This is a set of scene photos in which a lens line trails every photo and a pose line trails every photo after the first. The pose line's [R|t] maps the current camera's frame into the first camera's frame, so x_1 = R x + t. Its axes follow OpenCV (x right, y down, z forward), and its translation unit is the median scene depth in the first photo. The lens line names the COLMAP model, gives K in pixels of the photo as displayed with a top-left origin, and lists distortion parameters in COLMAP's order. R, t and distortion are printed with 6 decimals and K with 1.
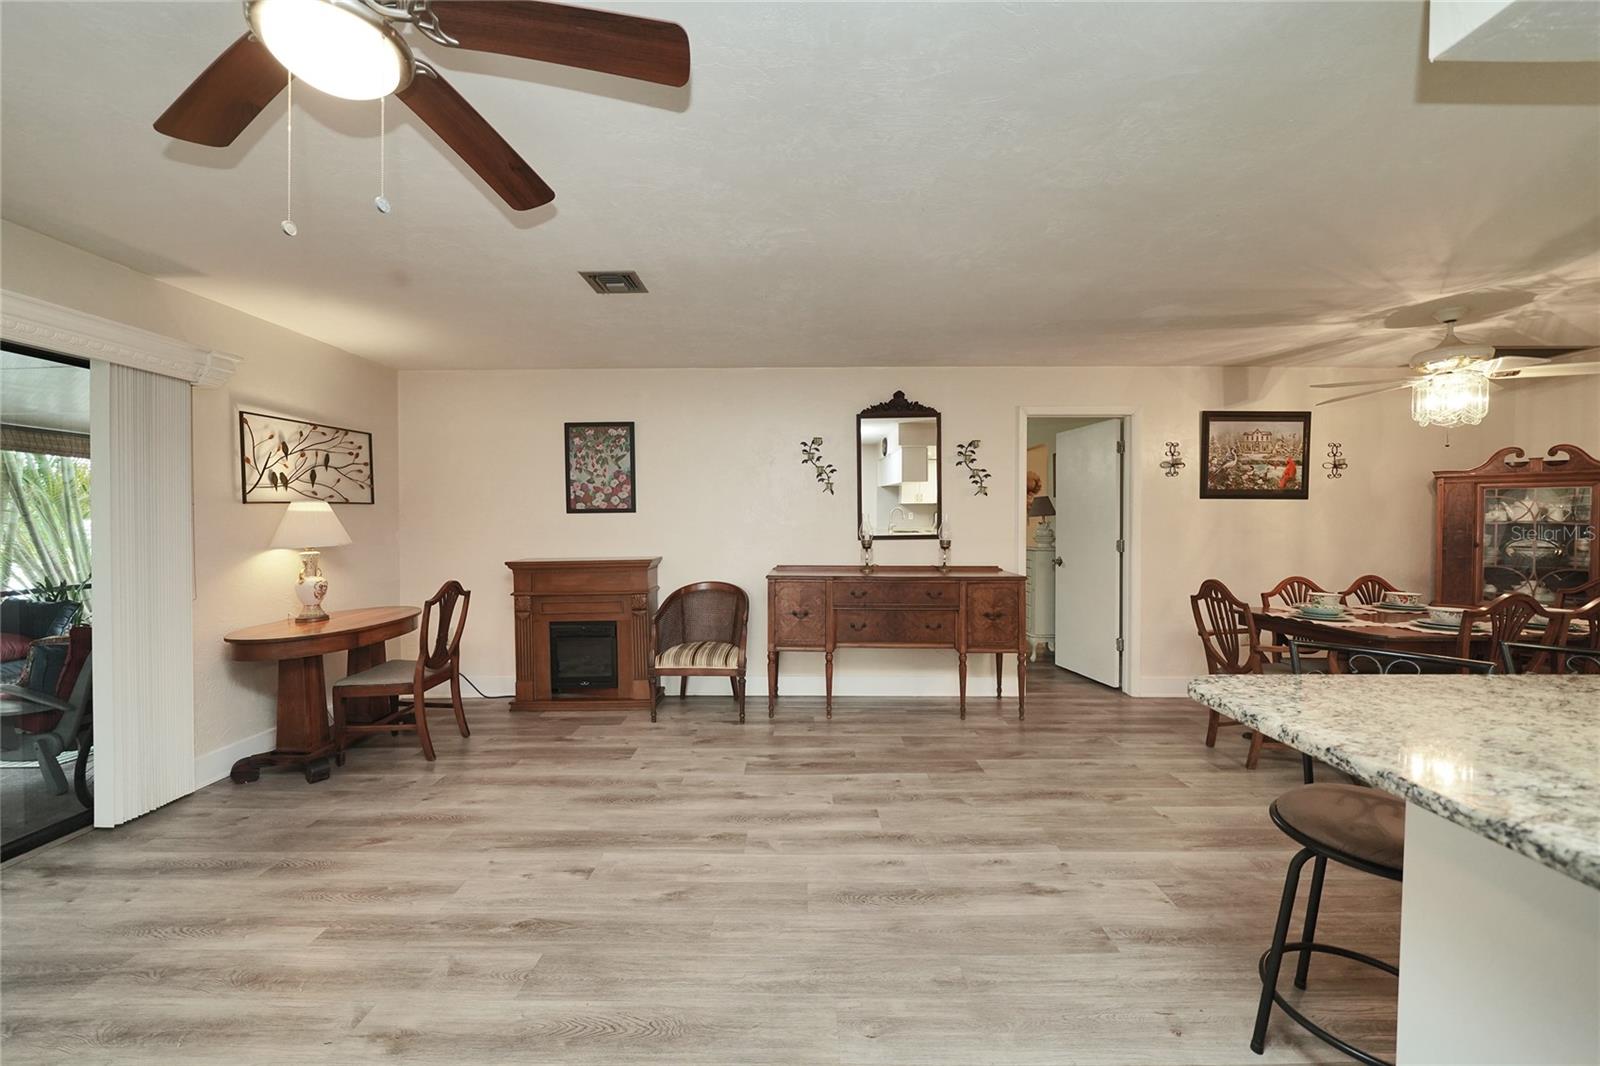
lens RADIAL K [[613.4, 0, 782.5], [0, 613.4, 536.0], [0, 0, 1]] dist [-0.001255, -0.000054]
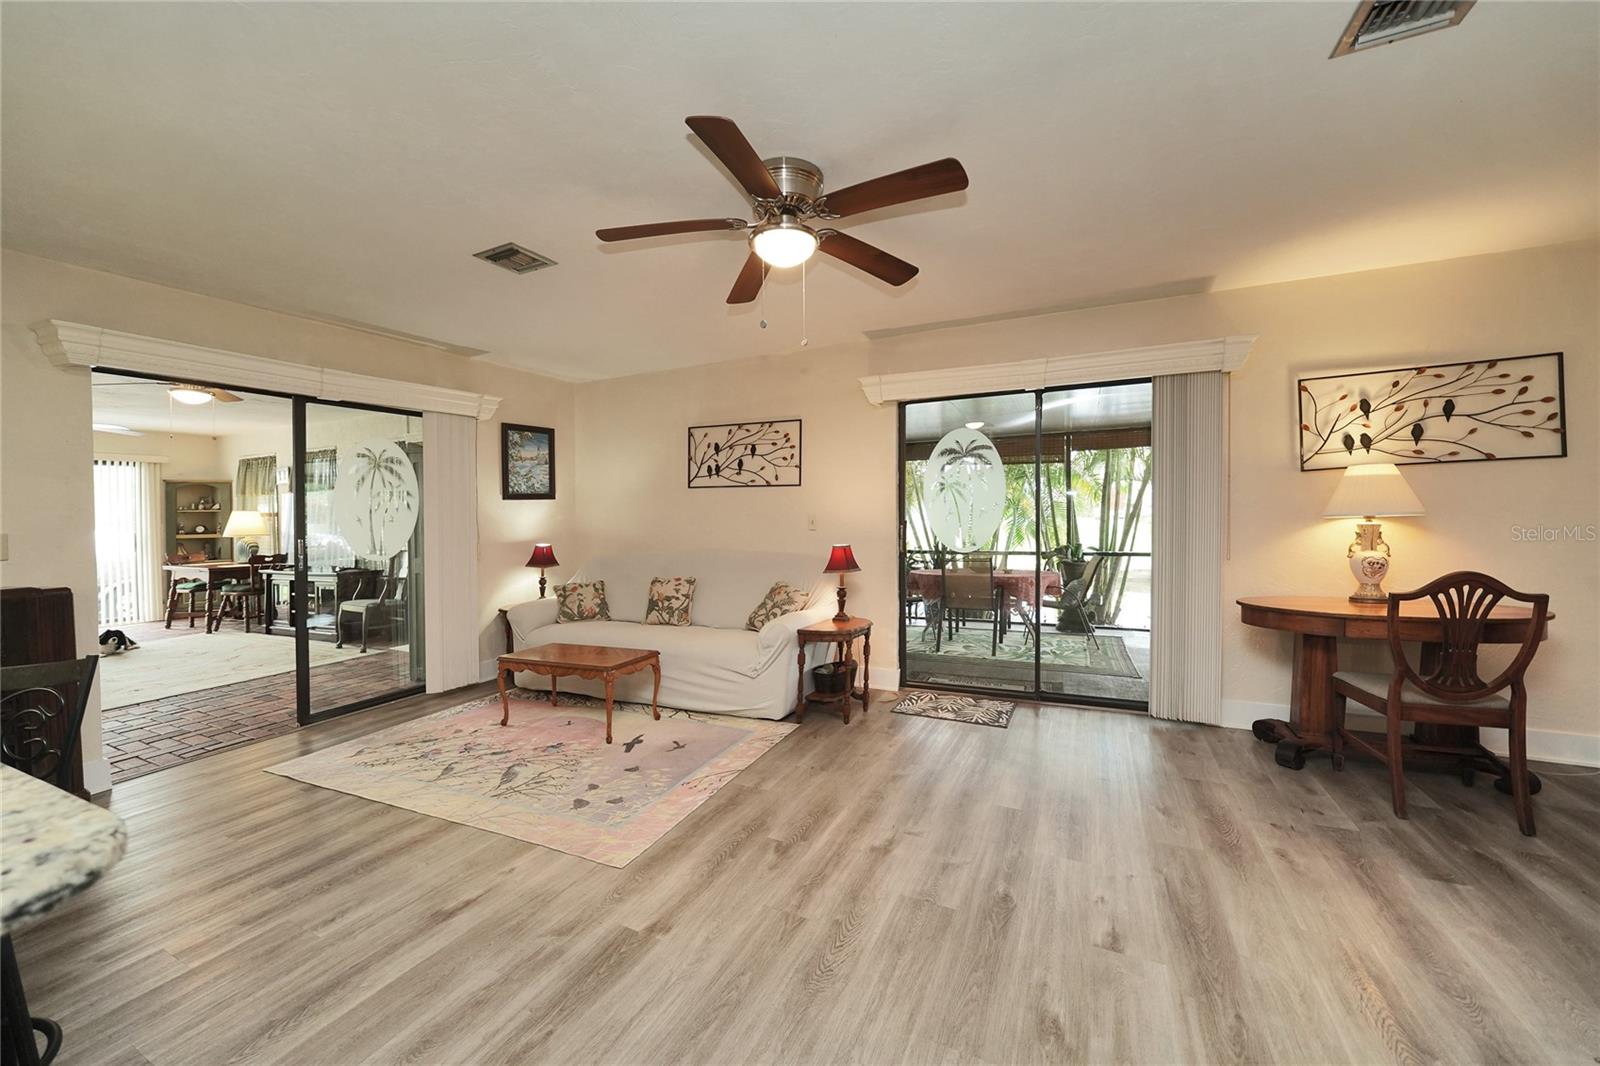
lens RADIAL K [[606.9, 0, 806.4], [0, 606.9, 516.2], [0, 0, 1]] dist [-0.010282, 0.000053]
pose [[-0.406589, 0.009503, -0.913562, 0.347684], [-0.005689, 0.999900, 0.012933, 0.011711], [0.913593, 0.010455, -0.406495, 0.663844]]
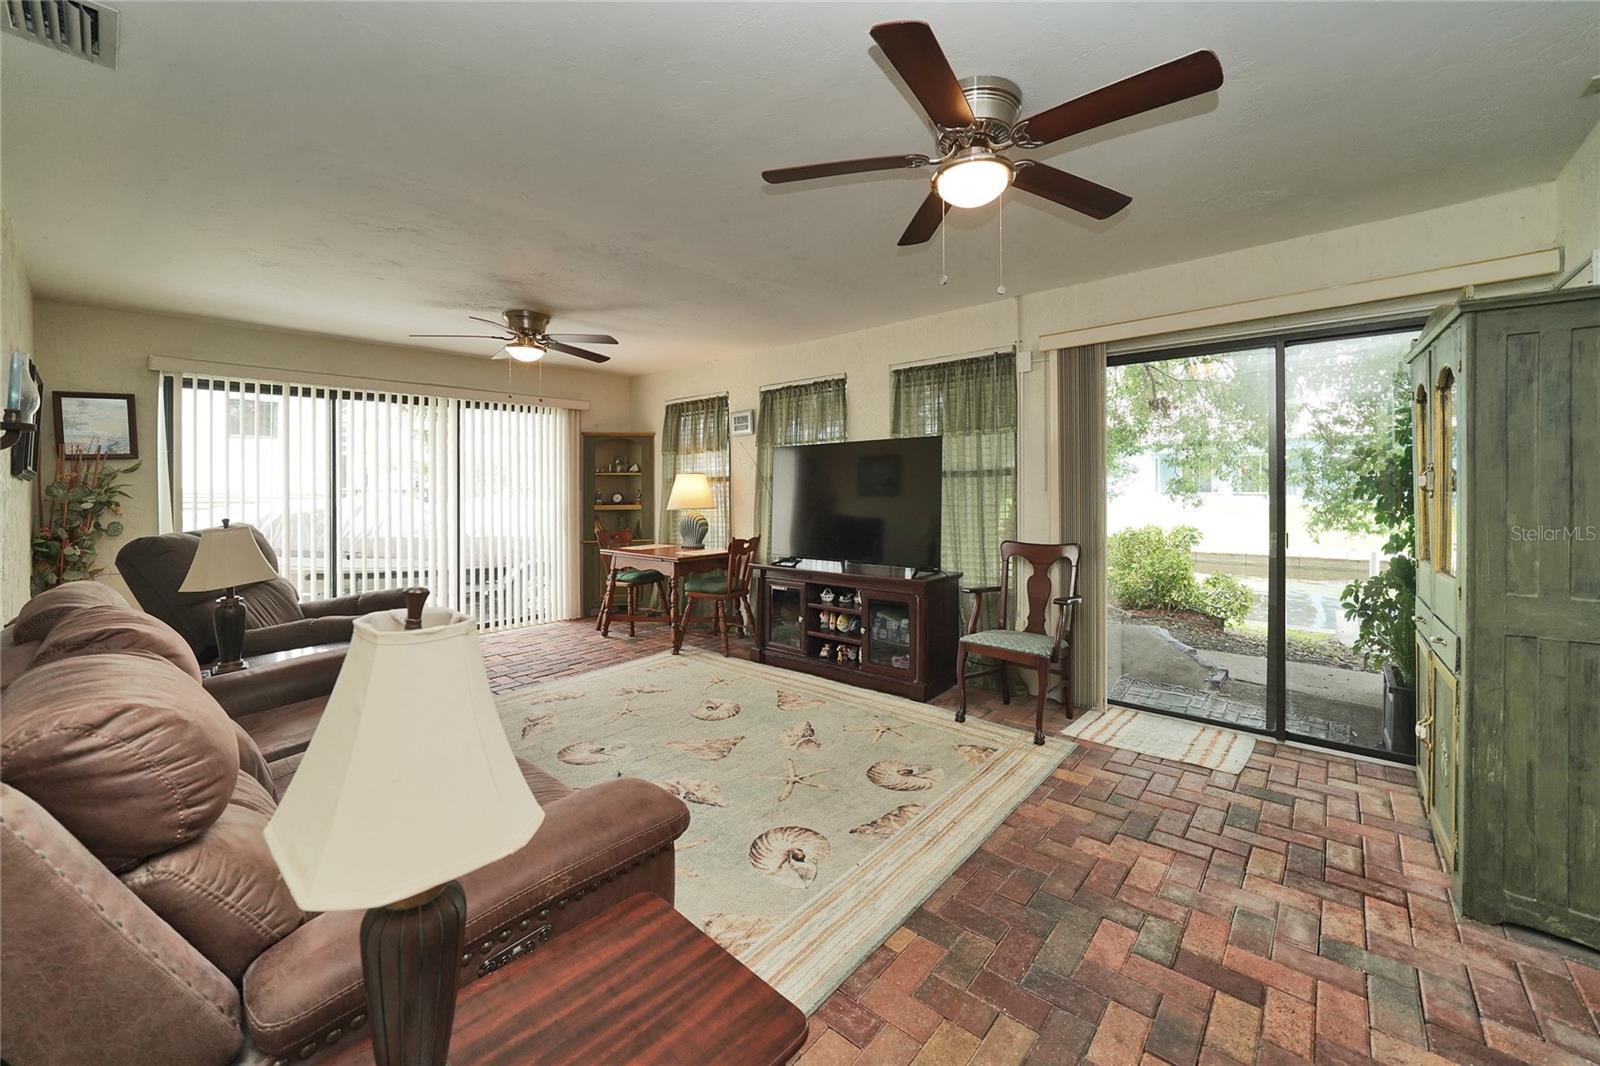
lens RADIAL K [[624.5, 0, 813.1], [0, 624.5, 484.2], [0, 0, 1]] dist [-0.009874, 0.000090]
pose [[-0.631718, 0.013232, -0.775086, 0.214244], [-0.005911, 0.999743, 0.021884, 0.022982], [0.775176, 0.018406, -0.631477, -1.051792]]
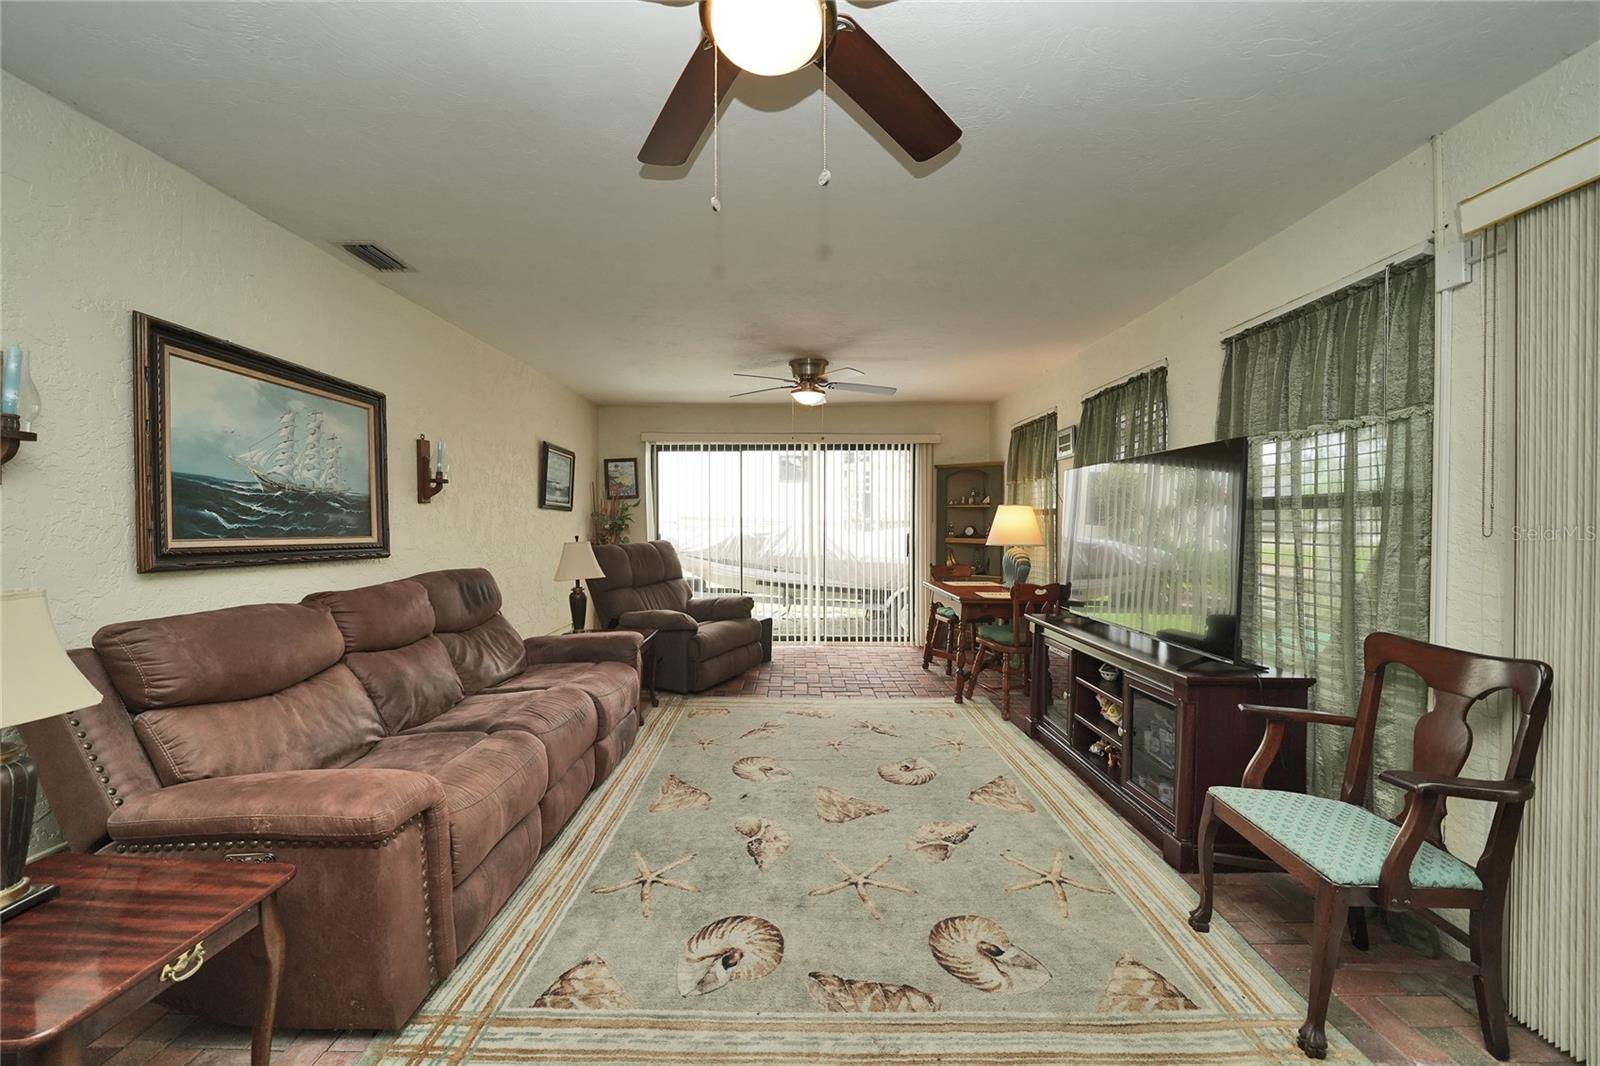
lens RADIAL K [[596.7, 0, 799.0], [0, 596.7, 525.3], [0, 0, 1]] dist [-0.013678, -0.000075]
pose [[-0.999885, 0.003215, -0.014820, -0.409502], [0.002689, 0.999370, 0.035379, 0.029746], [0.014924, 0.035335, -0.999264, -0.950772]]
